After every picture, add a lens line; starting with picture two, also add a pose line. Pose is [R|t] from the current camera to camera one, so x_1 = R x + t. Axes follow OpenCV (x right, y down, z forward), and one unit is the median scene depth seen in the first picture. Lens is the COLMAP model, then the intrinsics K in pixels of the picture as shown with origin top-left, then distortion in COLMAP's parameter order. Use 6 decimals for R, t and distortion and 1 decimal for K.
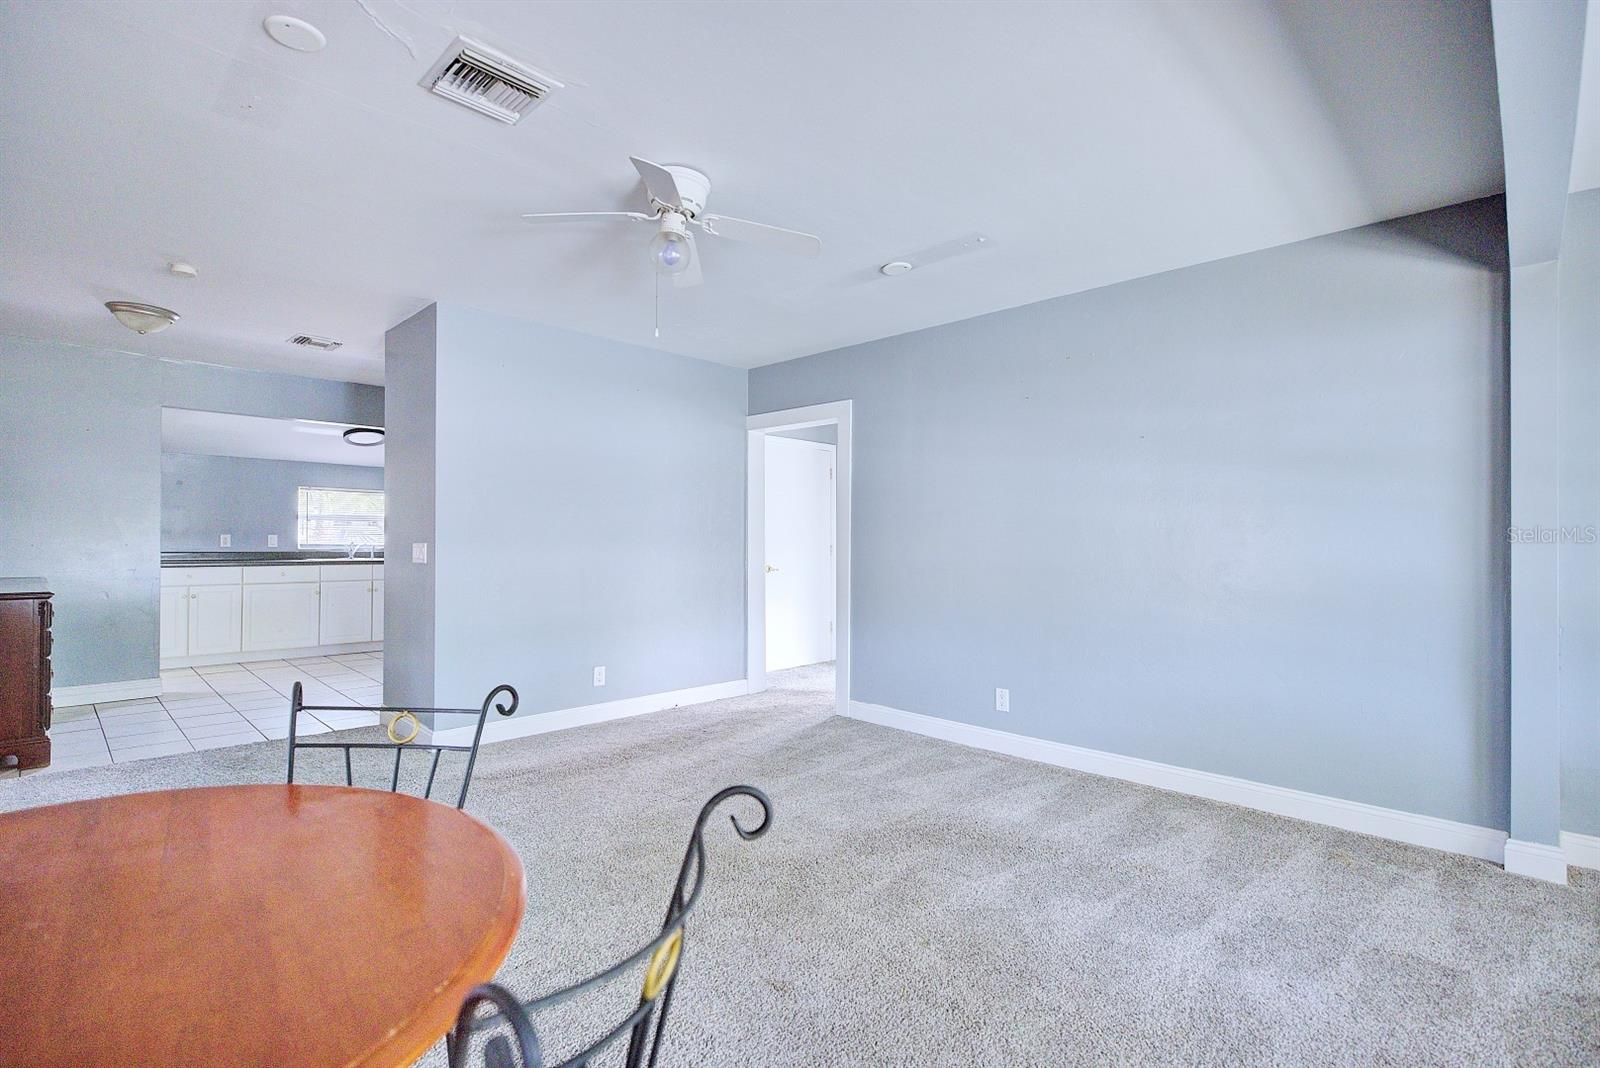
lens RADIAL K [[744.6, 0, 794.2], [0, 744.6, 526.2], [0, 0, 1]] dist [-0.005957, -0.000579]
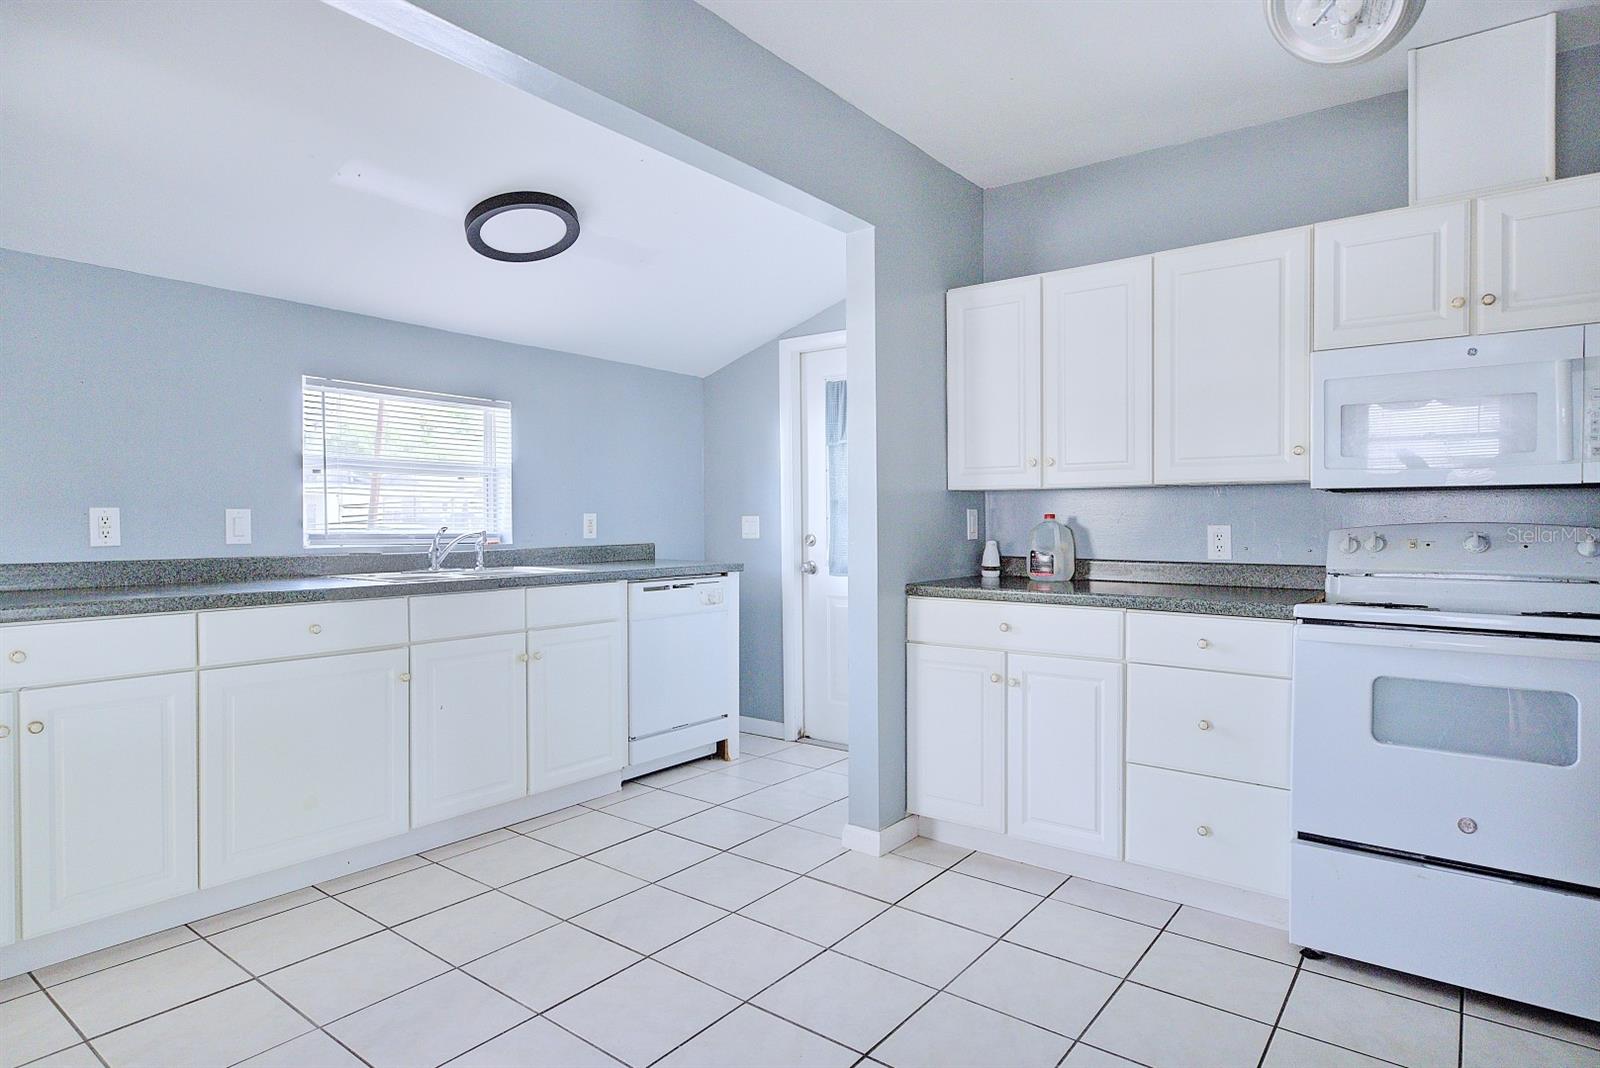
lens RADIAL K [[900.3, 0, 799.2], [0, 900.3, 532.6], [0, 0, 1]] dist [0.002572, 0.000006]
pose [[0.991664, -0.008742, 0.128558, -0.511143], [0.005135, 0.999585, 0.028359, 0.012449], [-0.128752, -0.027462, 0.991296, 0.565692]]
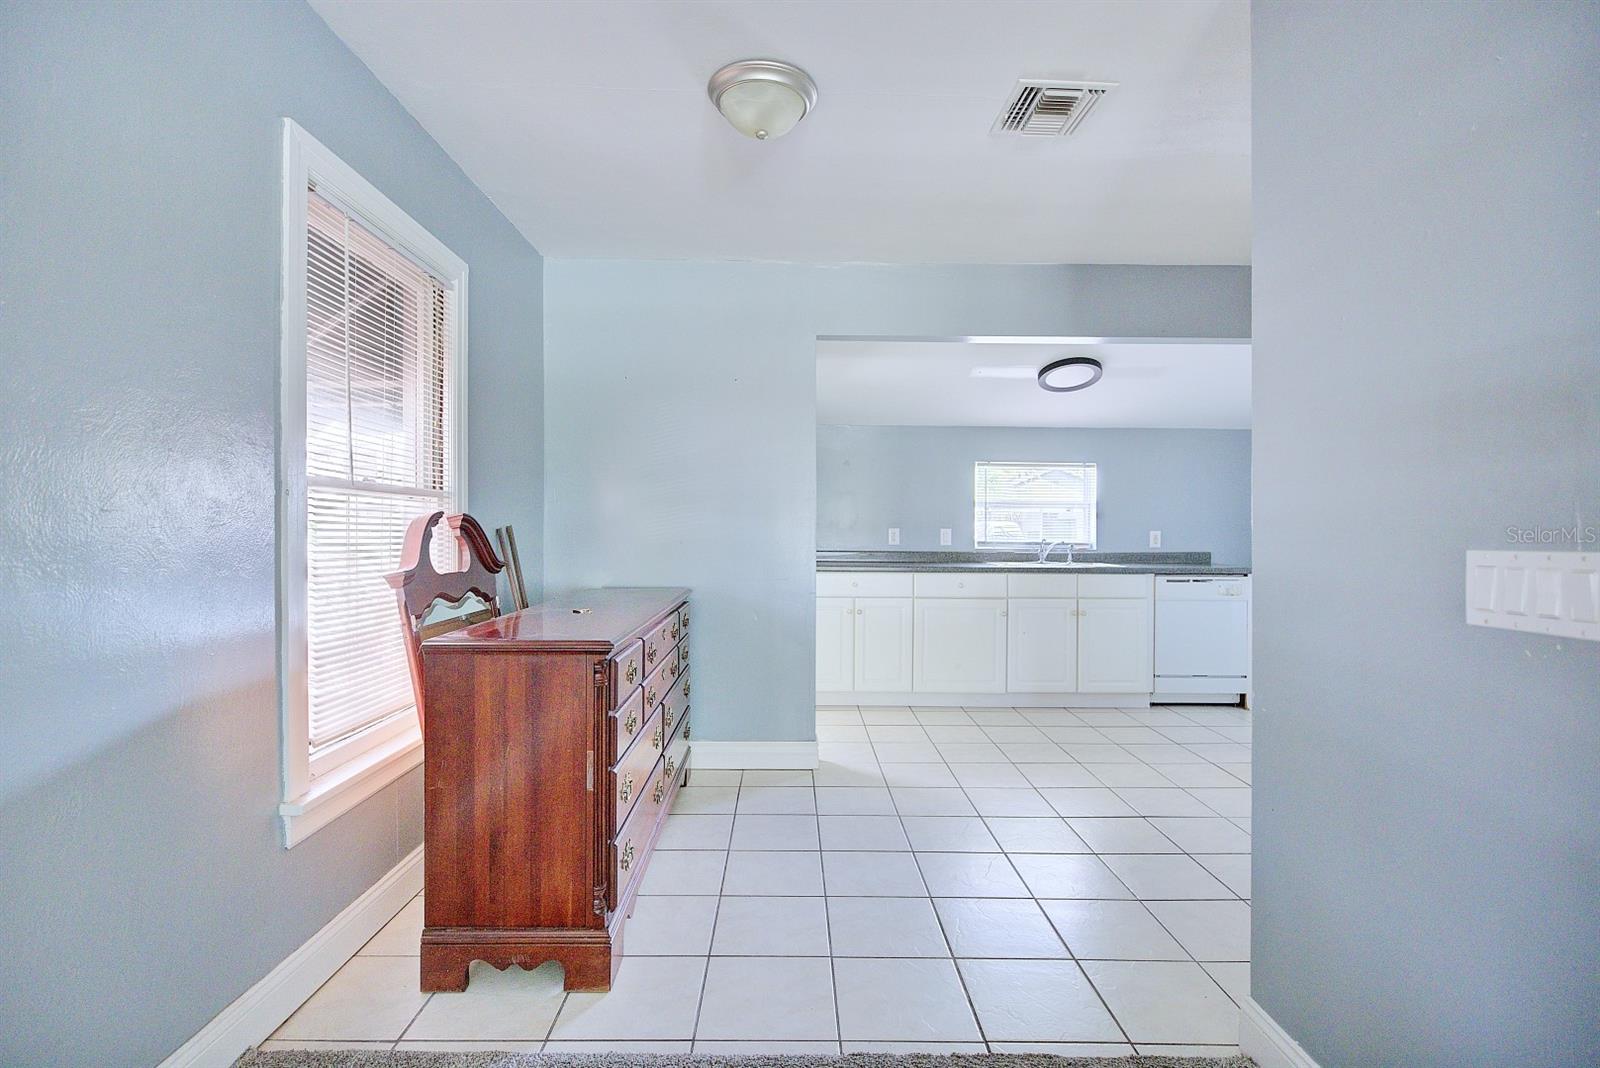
lens RADIAL K [[744.6, 0, 799.1], [0, 744.6, 531.6], [0, 0, 1]] dist [-0.005957, -0.000579]
pose [[0.710533, 0.000386, -0.703664, -0.296130], [0.008861, 0.999916, 0.009497, 0.006402], [0.703609, -0.012983, 0.710469, 0.386174]]
